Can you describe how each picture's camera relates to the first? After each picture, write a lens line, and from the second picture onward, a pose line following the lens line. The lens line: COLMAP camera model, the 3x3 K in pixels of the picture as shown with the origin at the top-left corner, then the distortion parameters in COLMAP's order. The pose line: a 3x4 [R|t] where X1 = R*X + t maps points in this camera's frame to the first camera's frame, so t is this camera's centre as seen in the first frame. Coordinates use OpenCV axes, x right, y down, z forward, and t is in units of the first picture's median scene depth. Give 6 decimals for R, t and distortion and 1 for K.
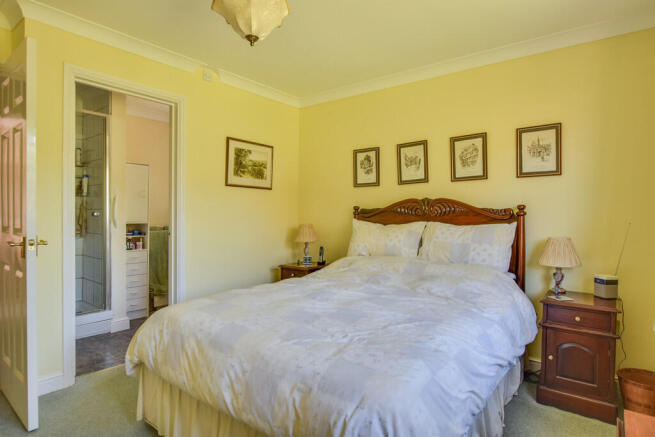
lens RADIAL K [[372.7, 0, 329.2], [0, 372.7, 217.7], [0, 0, 1]] dist [-0.016592, 0.003751]
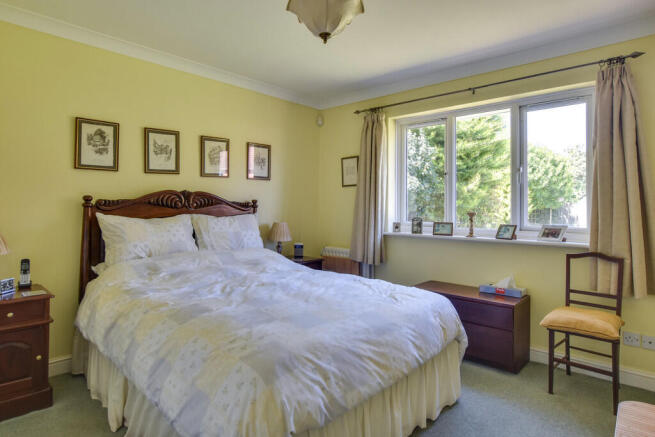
lens RADIAL K [[372.7, 0, 329.0], [0, 372.7, 203.7], [0, 0, 1]] dist [-0.016592, 0.003751]
pose [[0.080298, 0.001794, 0.996769, -0.679121], [-0.000336, 0.999998, -0.001772, -0.015052], [-0.996771, -0.000193, 0.080298, 0.514833]]
